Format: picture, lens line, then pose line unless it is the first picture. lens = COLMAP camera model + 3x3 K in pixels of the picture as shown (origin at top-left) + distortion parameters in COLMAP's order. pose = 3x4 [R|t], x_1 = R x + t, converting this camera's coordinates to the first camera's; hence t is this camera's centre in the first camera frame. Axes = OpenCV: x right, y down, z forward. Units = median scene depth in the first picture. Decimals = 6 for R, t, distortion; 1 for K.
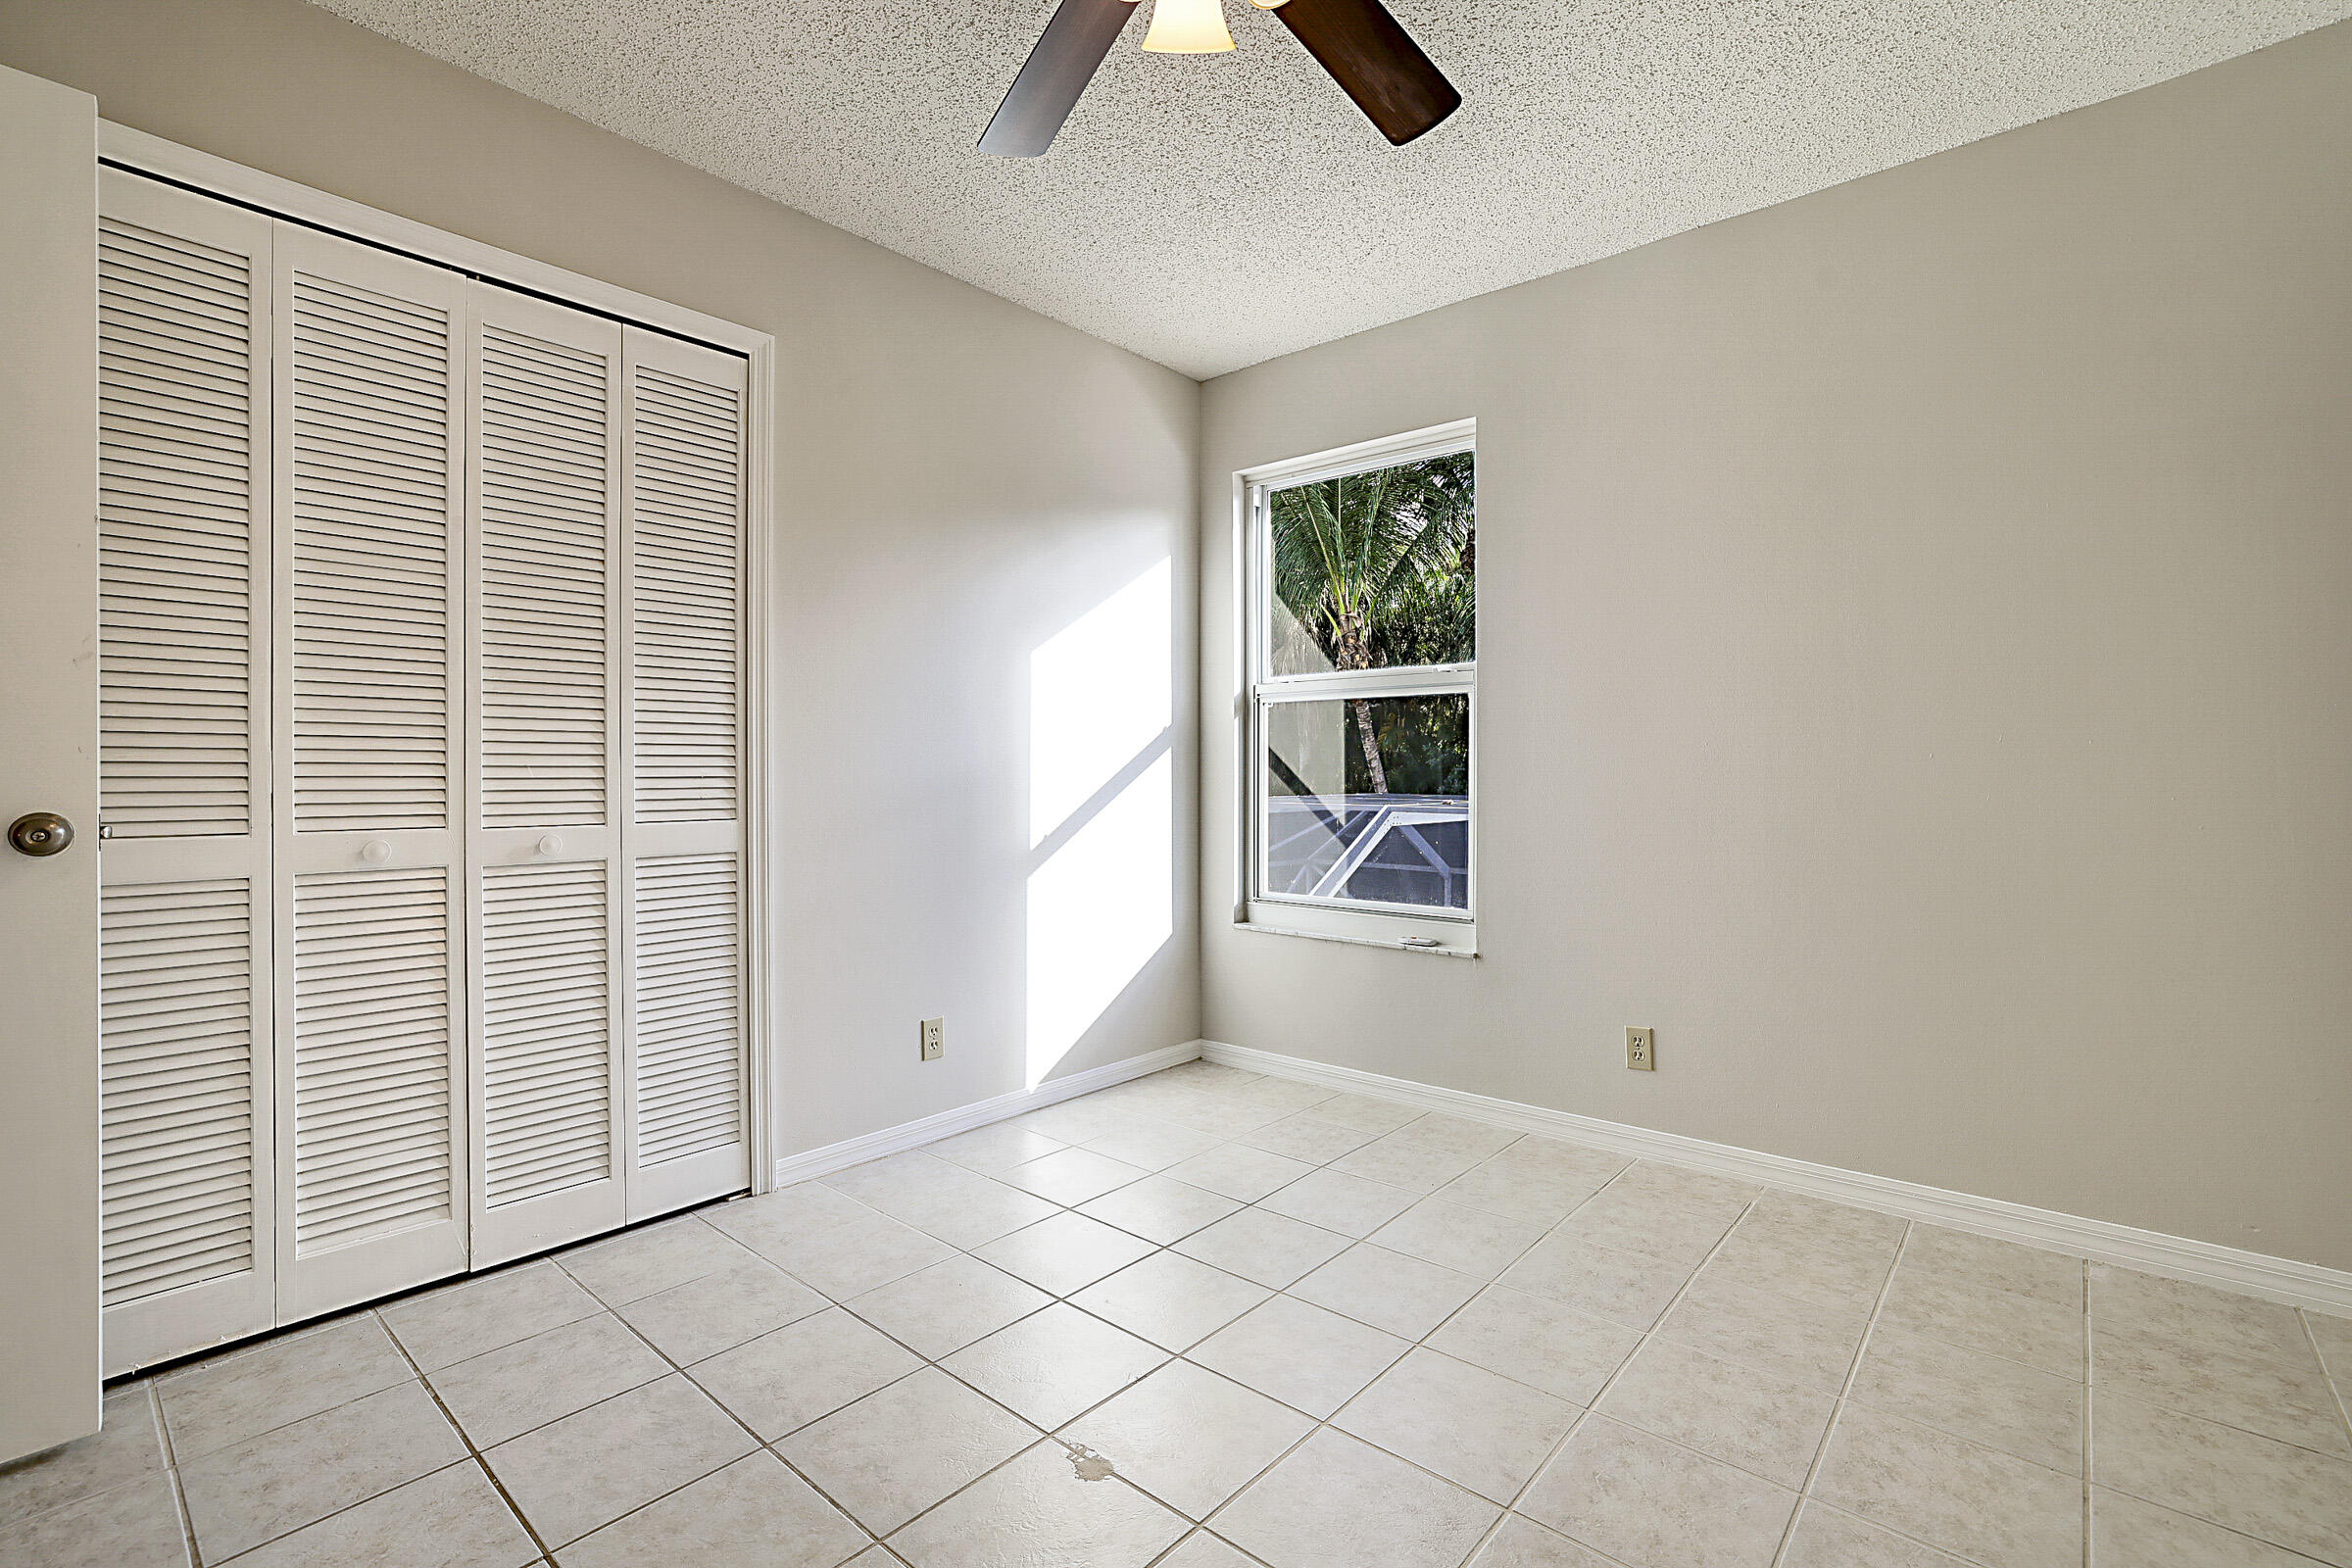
lens RADIAL K [[1050.8, 0, 1178.7], [0, 1050.8, 775.1], [0, 0, 1]] dist [-0.050875, 0.019405]
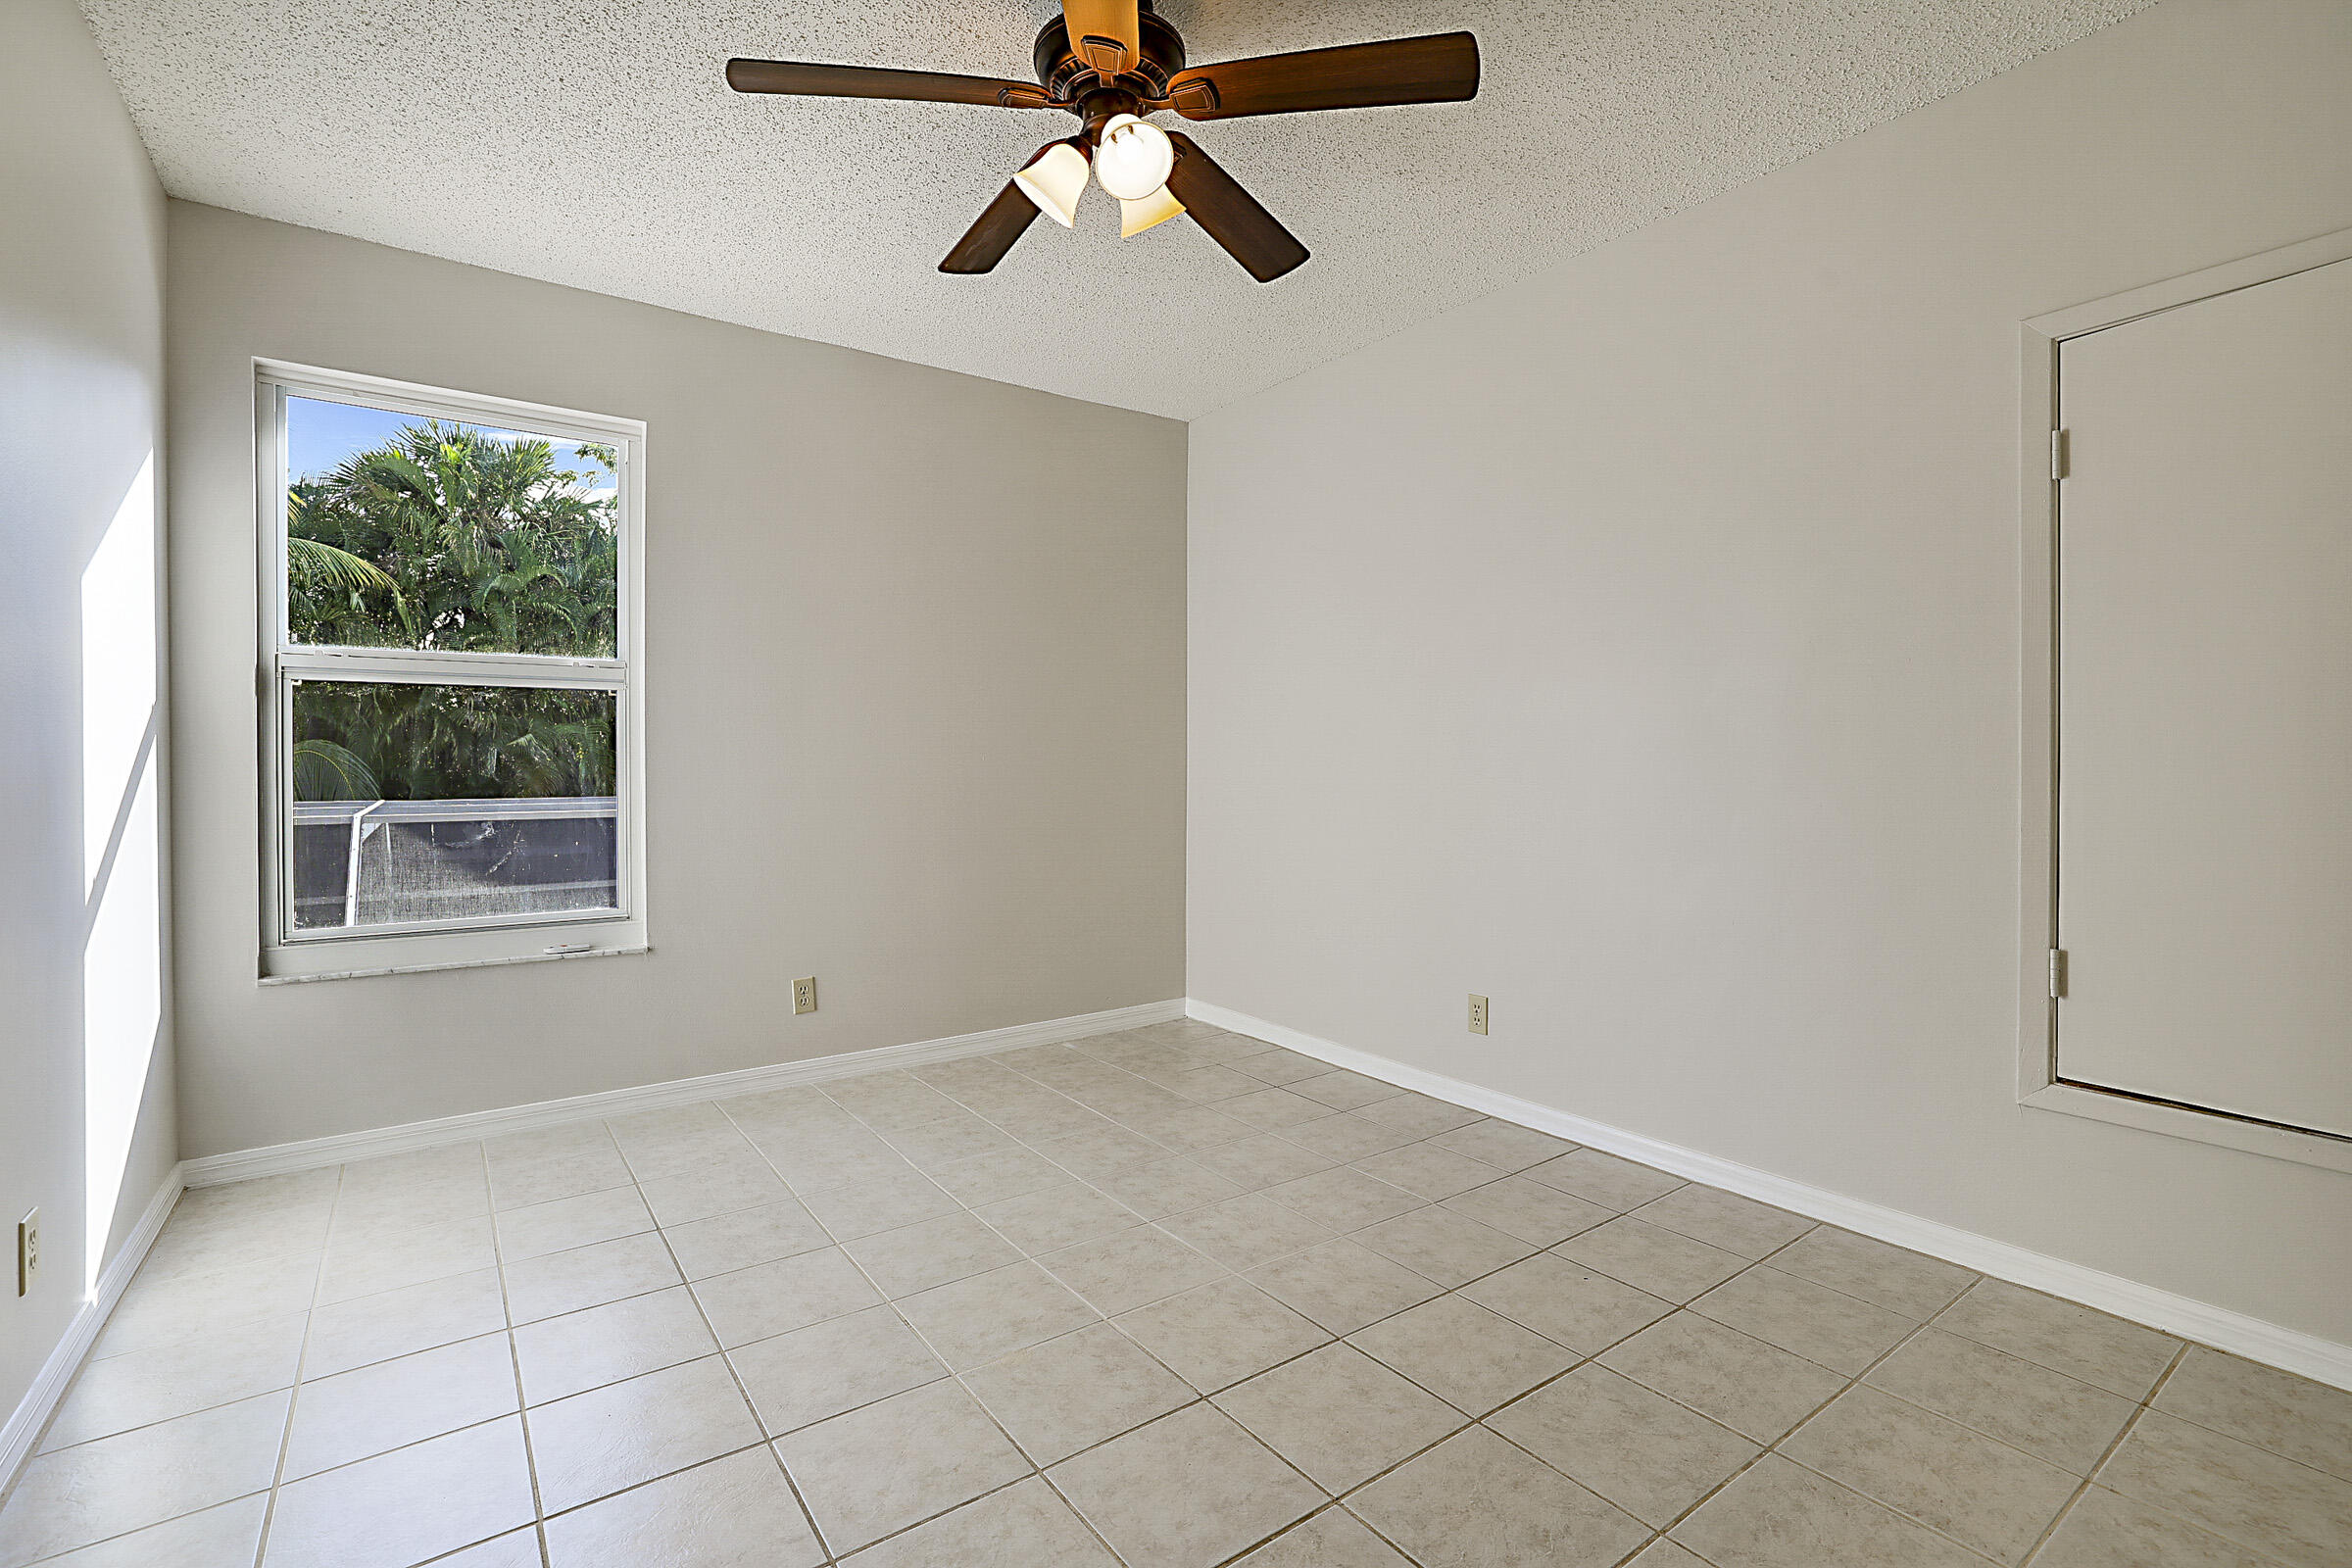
lens RADIAL K [[1050.8, 0, 1178.7], [0, 1050.8, 775.1], [0, 0, 1]] dist [-0.050875, 0.019405]
pose [[0.235318, -0.010348, 0.971863, -0.562882], [0.007772, 0.999931, 0.008765, -0.001964], [-0.971887, 0.005491, 0.235382, 0.250314]]
